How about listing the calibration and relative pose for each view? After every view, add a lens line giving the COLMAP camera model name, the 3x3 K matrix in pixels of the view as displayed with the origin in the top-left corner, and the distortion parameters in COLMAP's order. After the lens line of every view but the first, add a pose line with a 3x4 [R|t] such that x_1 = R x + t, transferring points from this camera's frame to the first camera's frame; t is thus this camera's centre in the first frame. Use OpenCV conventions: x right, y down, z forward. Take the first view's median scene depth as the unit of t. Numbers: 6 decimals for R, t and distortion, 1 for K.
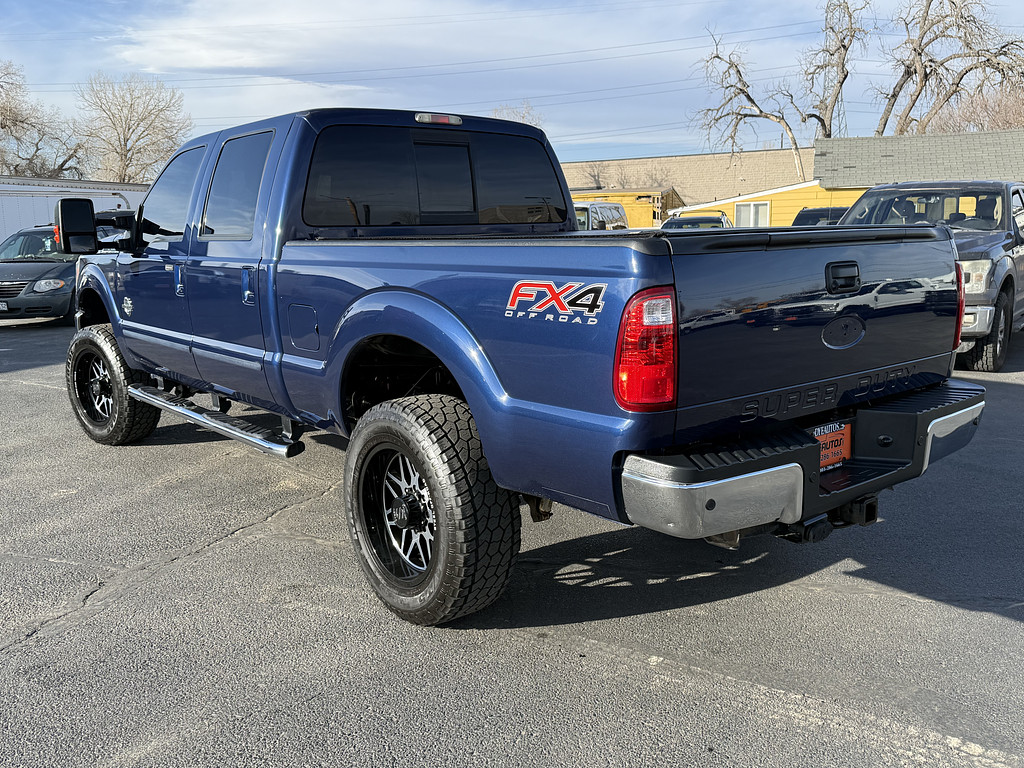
lens RADIAL K [[909.1, 0, 512.0], [0, 909.1, 384.0], [0, 0, 1]] dist [0.072121, -0.117155]
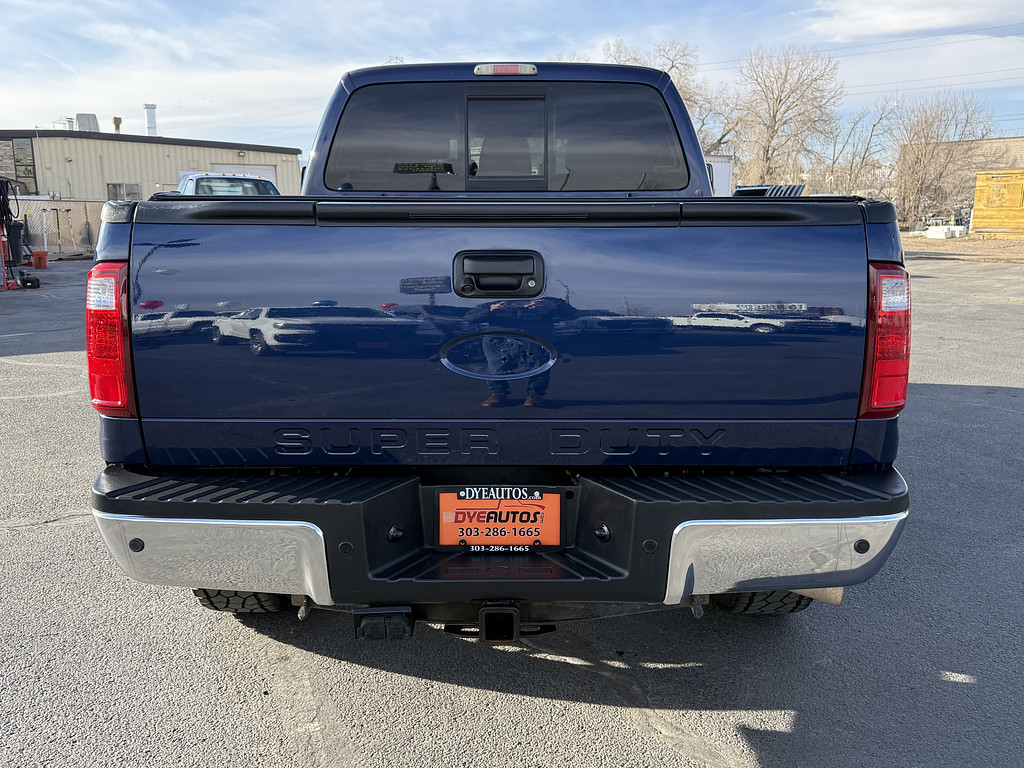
lens RADIAL K [[909.1, 0, 512.0], [0, 909.1, 384.0], [0, 0, 1]] dist [0.072121, -0.117155]
pose [[0.774811, 0.140549, -0.616372, 0.606565], [-0.121630, 0.989900, 0.072828, -0.065363], [0.620382, 0.018542, 0.784080, 0.378147]]
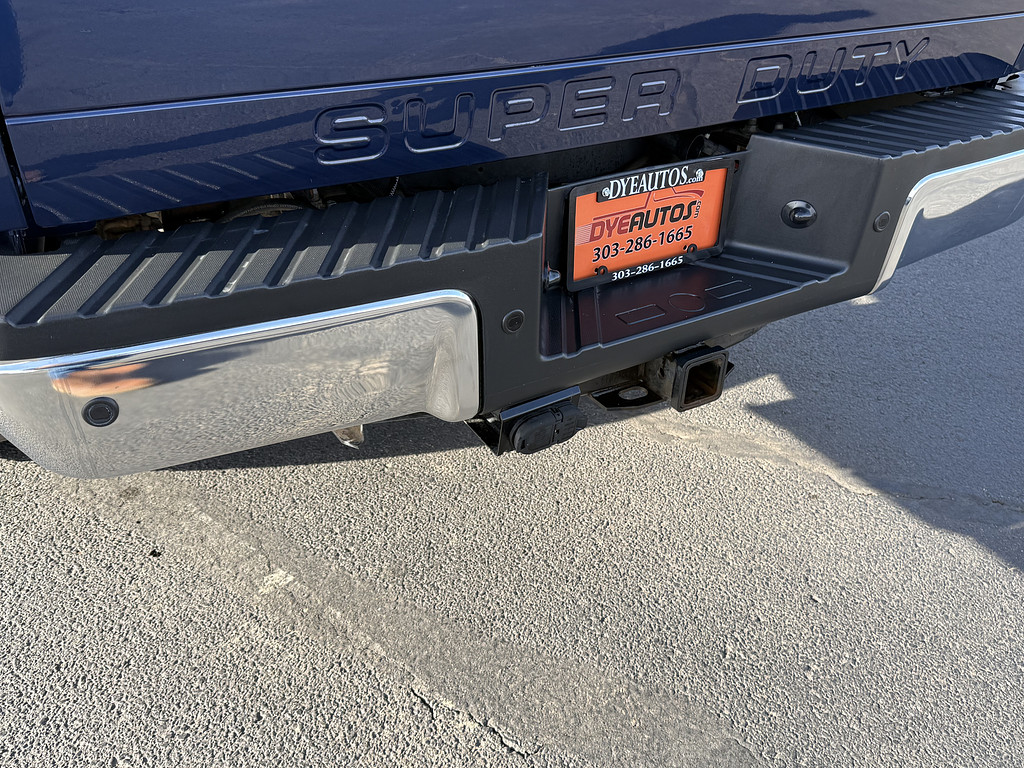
lens RADIAL K [[894.6, 0, 529.5], [0, 894.6, 391.1], [0, 0, 1]] dist [0.252896, -0.474949]
pose [[0.991217, 0.113394, -0.068047, 0.262500], [-0.078994, 0.920356, 0.383021, -0.014711], [0.106059, -0.374282, 0.921230, 0.453829]]
